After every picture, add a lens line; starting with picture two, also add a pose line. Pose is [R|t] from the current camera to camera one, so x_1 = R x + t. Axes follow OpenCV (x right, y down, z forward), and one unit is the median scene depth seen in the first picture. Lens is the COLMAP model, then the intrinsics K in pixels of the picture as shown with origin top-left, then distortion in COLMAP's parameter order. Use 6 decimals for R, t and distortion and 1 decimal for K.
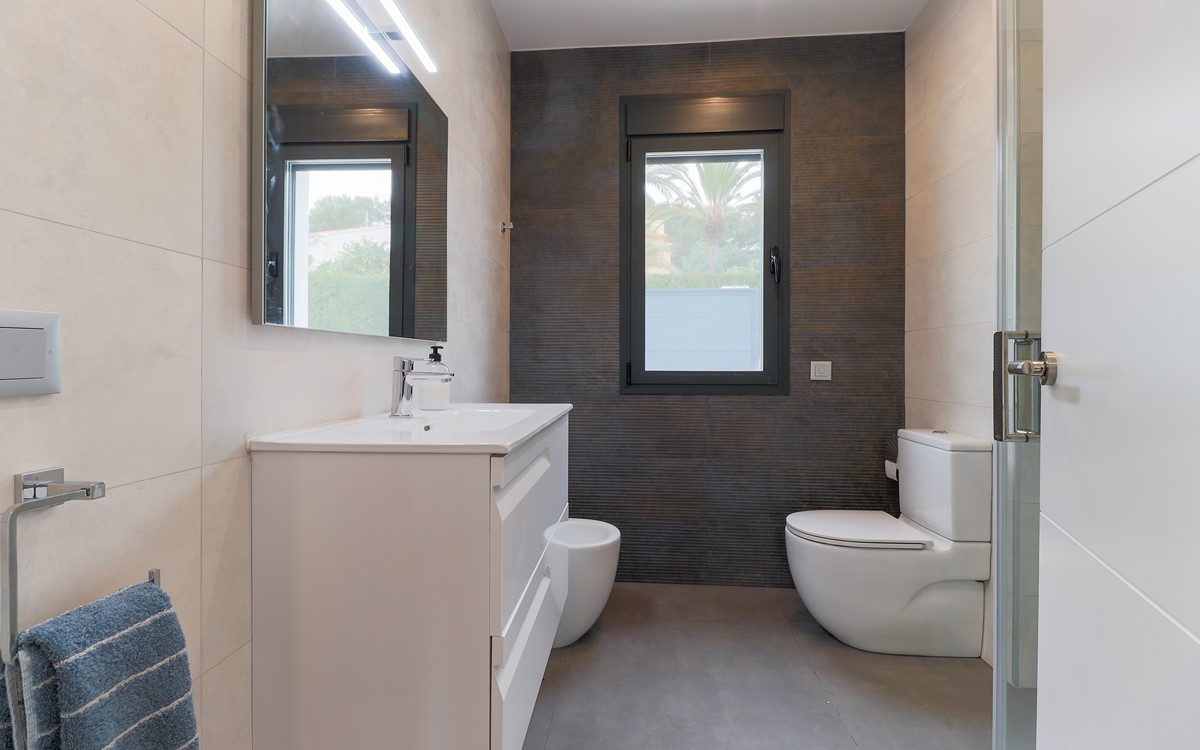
lens RADIAL K [[558.6, 0, 577.3], [0, 558.6, 361.5], [0, 0, 1]] dist [0.006238, -0.004963]
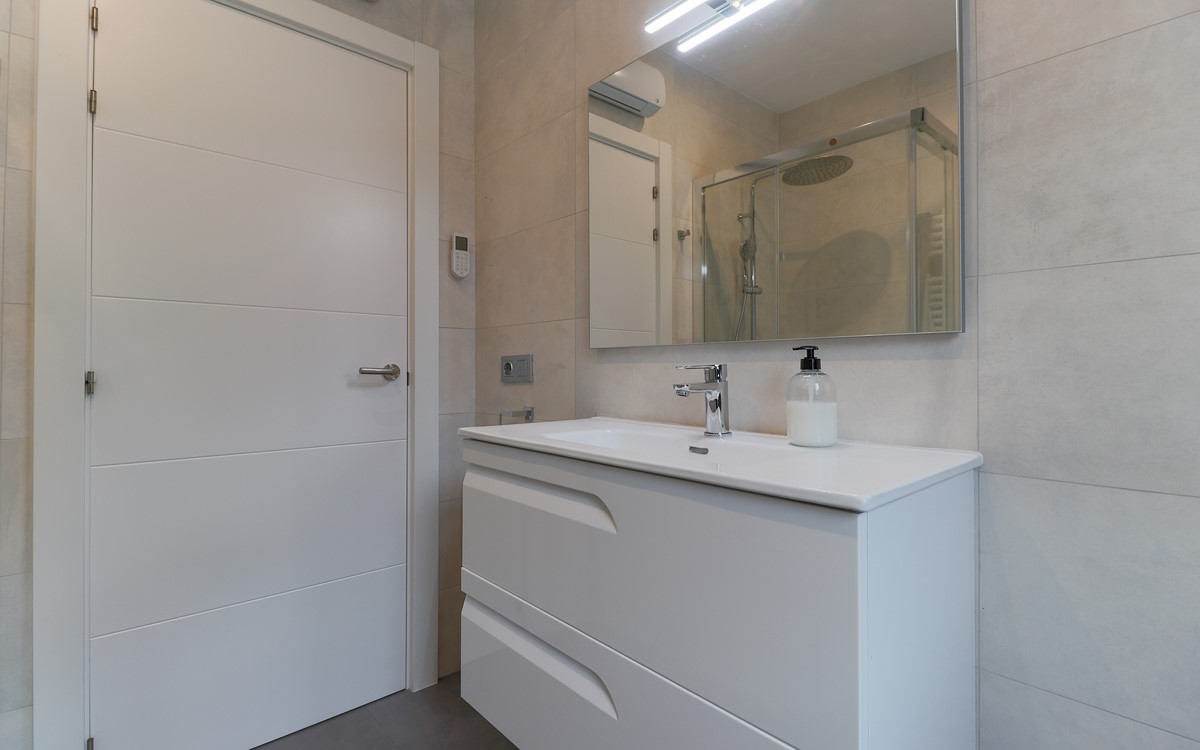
lens RADIAL K [[558.6, 0, 594.6], [0, 558.6, 367.1], [0, 0, 1]] dist [0.006238, -0.004963]
pose [[-0.677694, -0.006494, -0.735315, 0.216934], [-0.000204, 0.999963, -0.008643, 0.001032], [0.735344, -0.005707, -0.677670, 0.722829]]
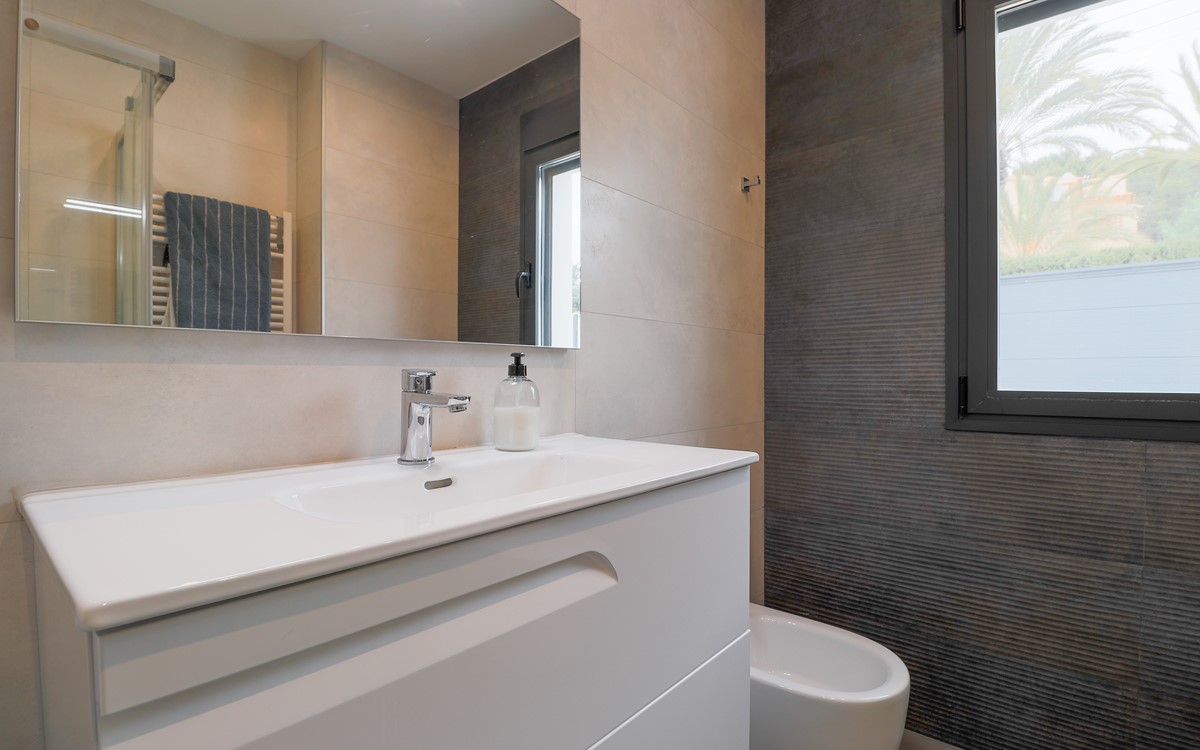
lens RADIAL K [[558.6, 0, 598.9], [0, 558.6, 376.3], [0, 0, 1]] dist [0.006238, -0.004963]
pose [[0.819815, -0.004330, -0.572612, 0.113841], [0.005605, 0.999984, 0.000464, -0.000081], [0.572601, -0.003590, 0.819826, 0.301720]]
